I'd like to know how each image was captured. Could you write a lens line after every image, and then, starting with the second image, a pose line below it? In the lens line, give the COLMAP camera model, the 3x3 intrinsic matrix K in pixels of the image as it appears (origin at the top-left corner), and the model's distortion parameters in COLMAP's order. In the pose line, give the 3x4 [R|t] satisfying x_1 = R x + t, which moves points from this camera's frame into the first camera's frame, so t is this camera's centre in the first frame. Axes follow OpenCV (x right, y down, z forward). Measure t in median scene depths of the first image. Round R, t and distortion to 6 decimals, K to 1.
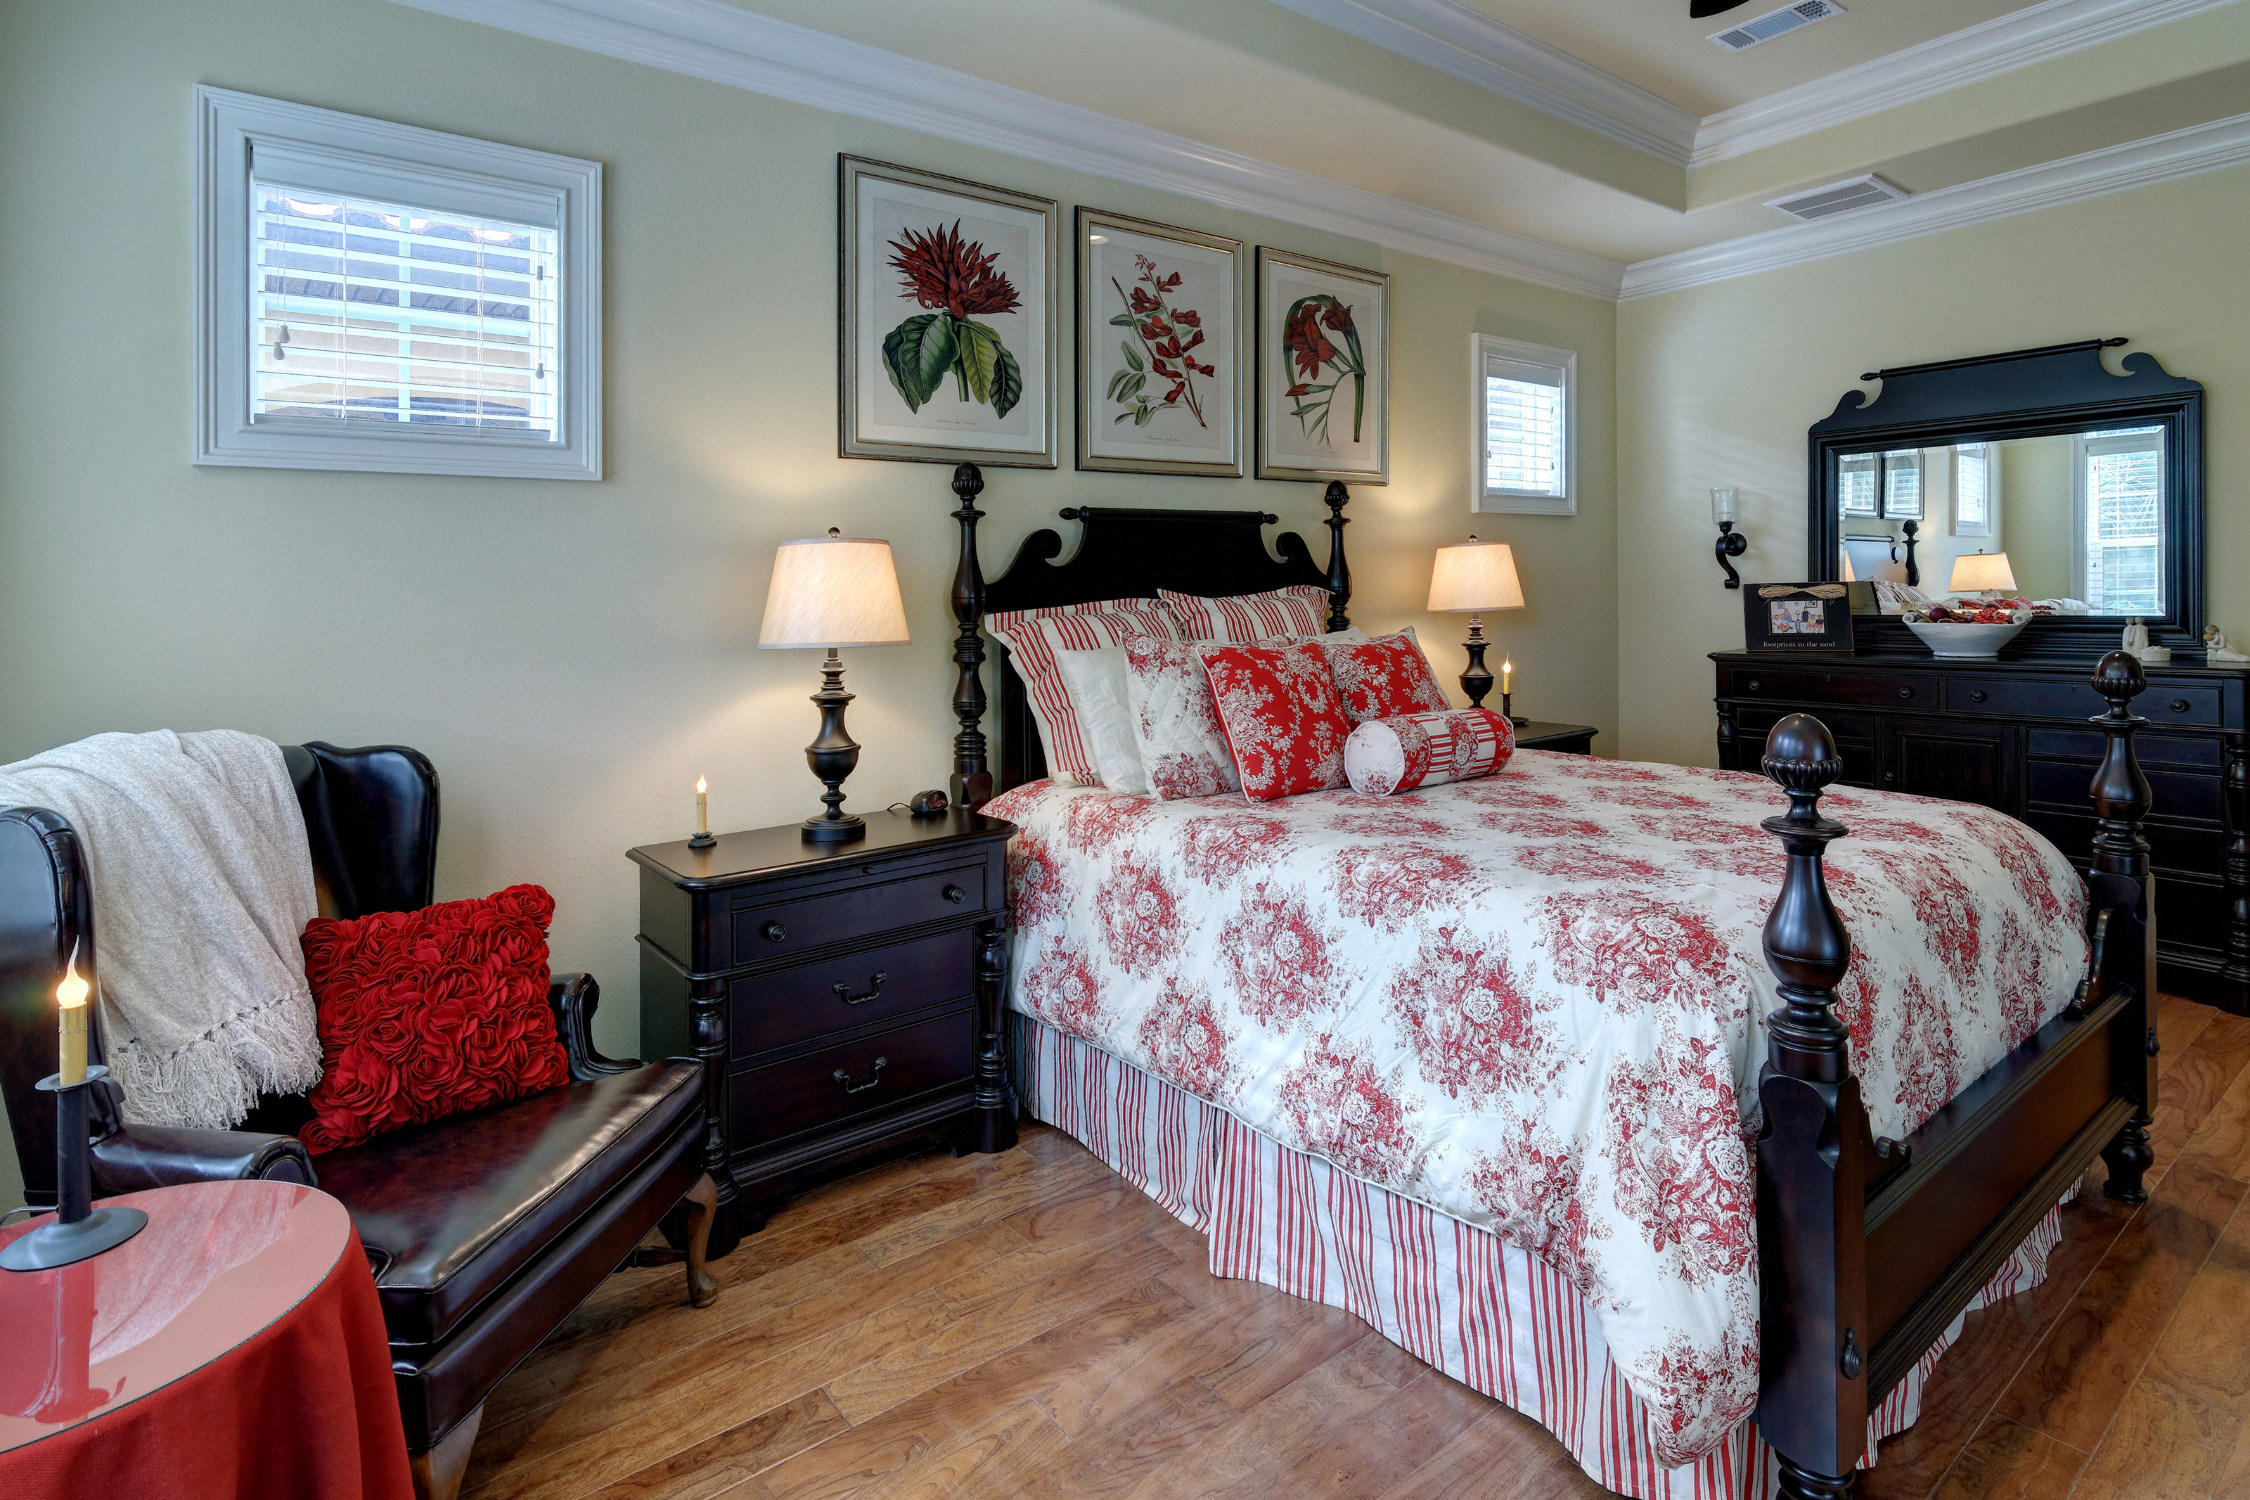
lens RADIAL K [[1141.3, 0, 1122.6], [0, 1141.3, 574.1], [0, 0, 1]] dist [-0.002397, -0.001328]
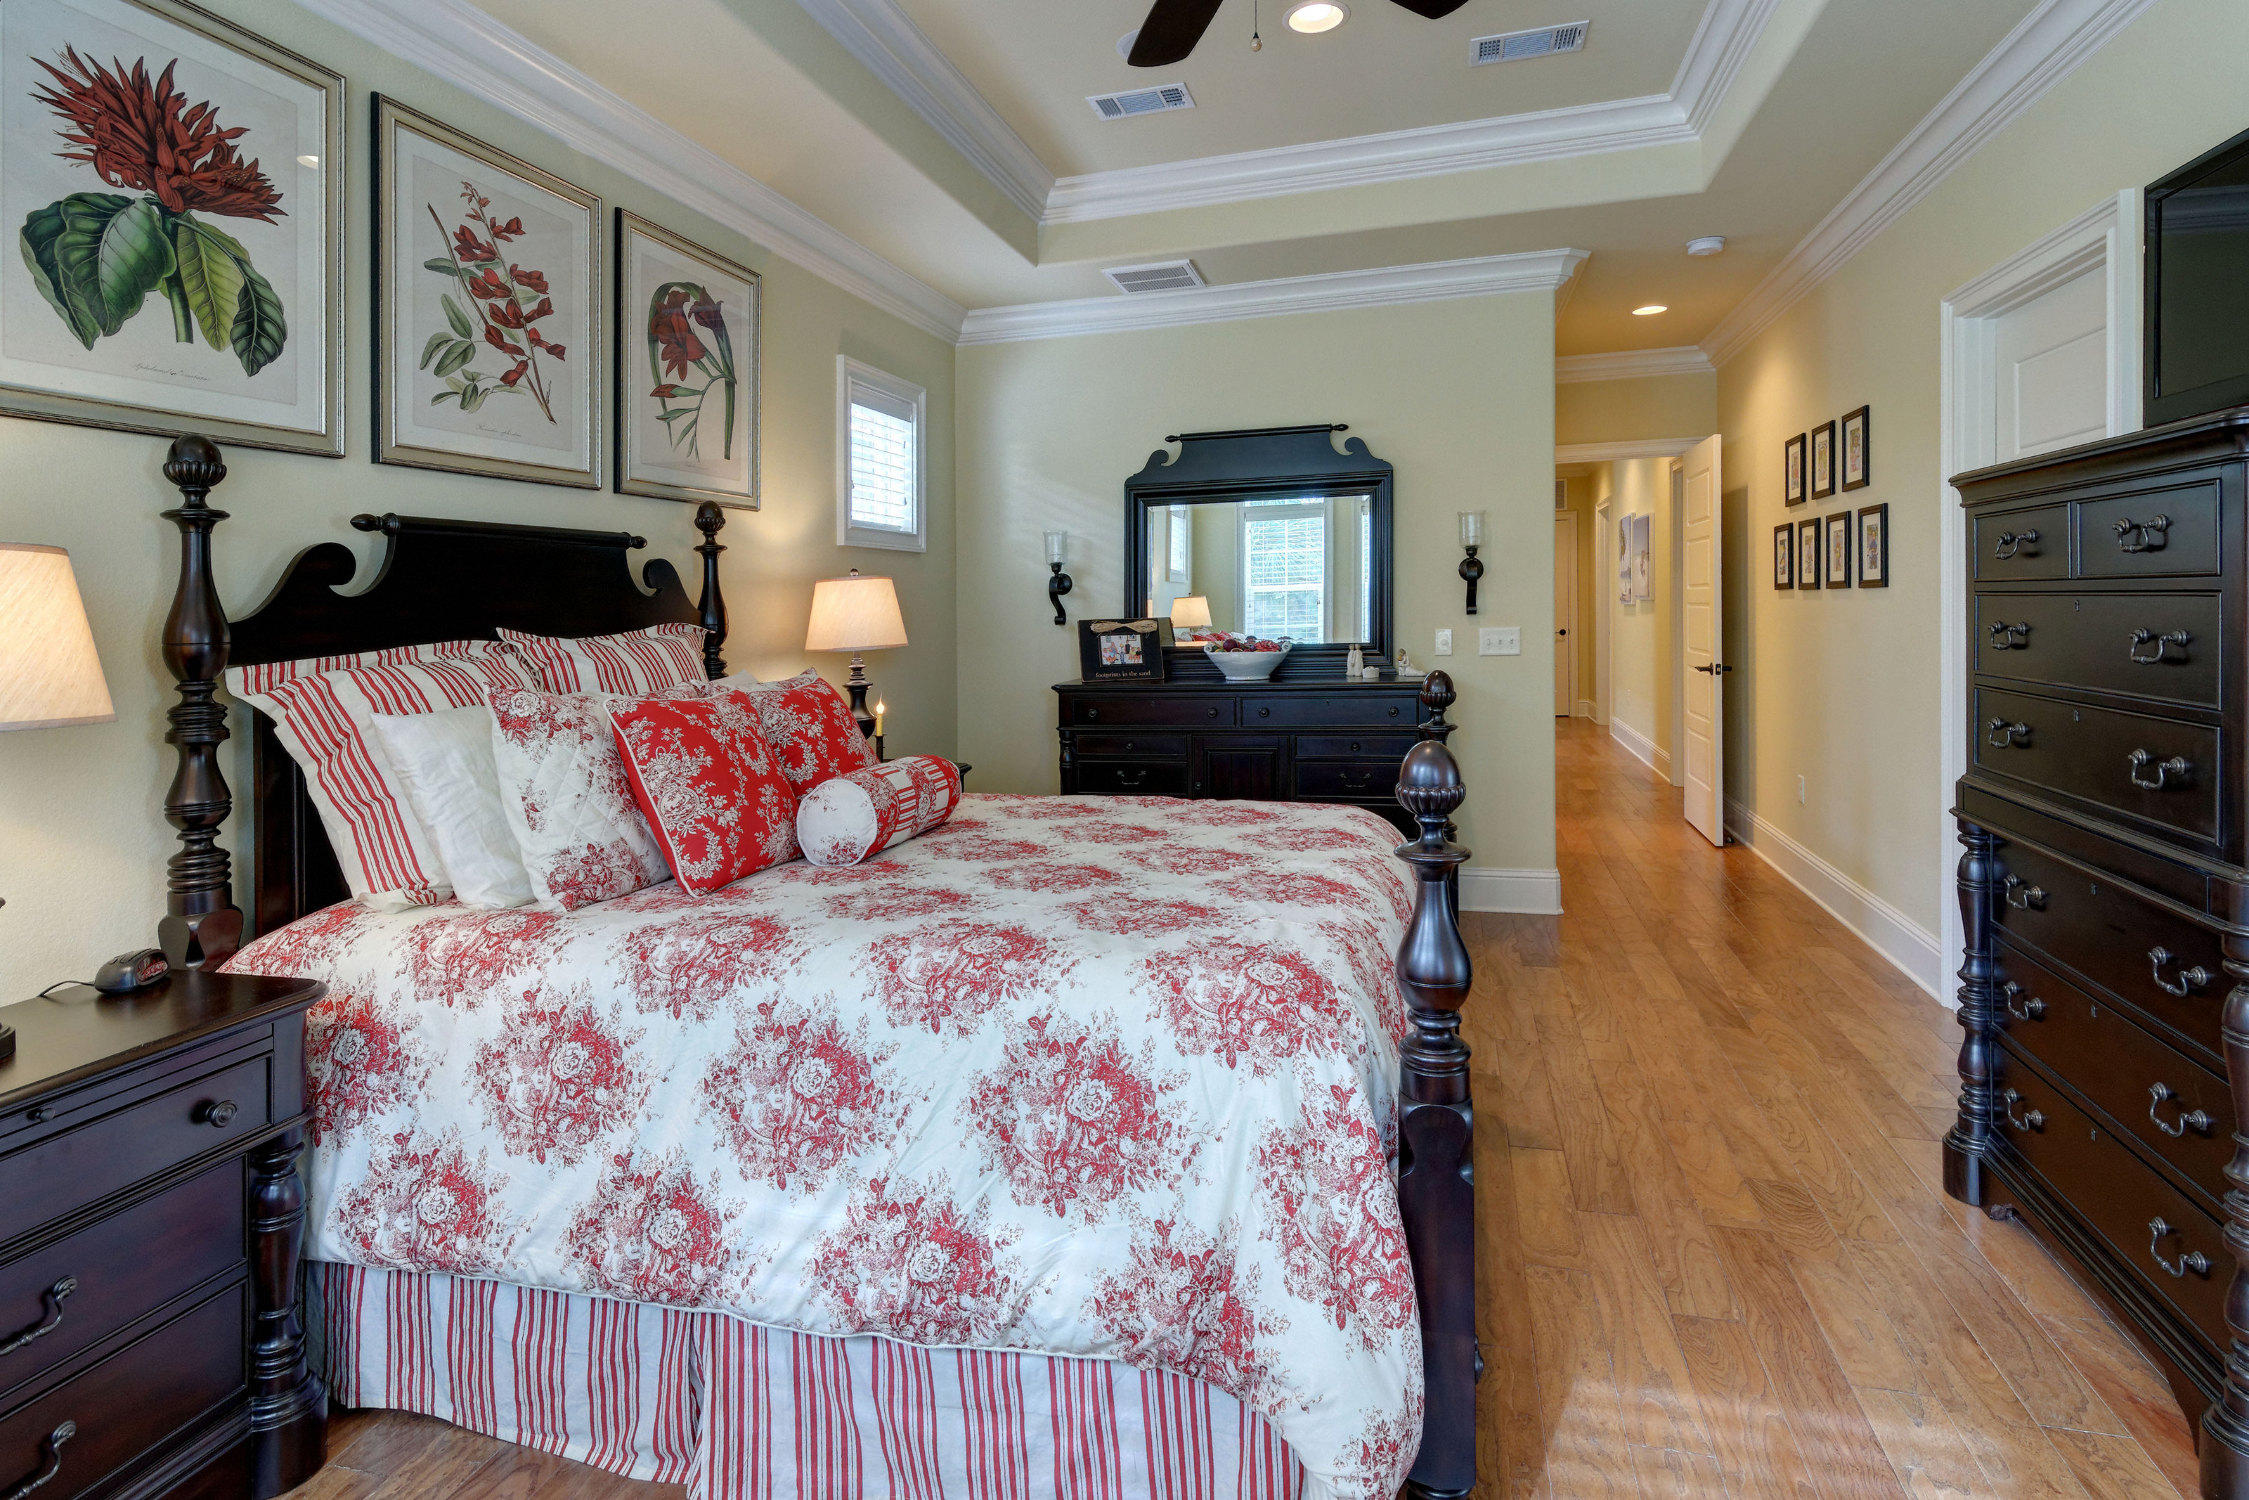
lens RADIAL K [[1137.8, 0, 1123.6], [0, 1137.8, 613.9], [0, 0, 1]] dist [0.000903, -0.001549]
pose [[0.798636, -0.000936, 0.601813, -0.103611], [0.001215, 0.999999, -0.000056, 0.004590], [-0.601813, 0.000776, 0.798637, 0.162932]]
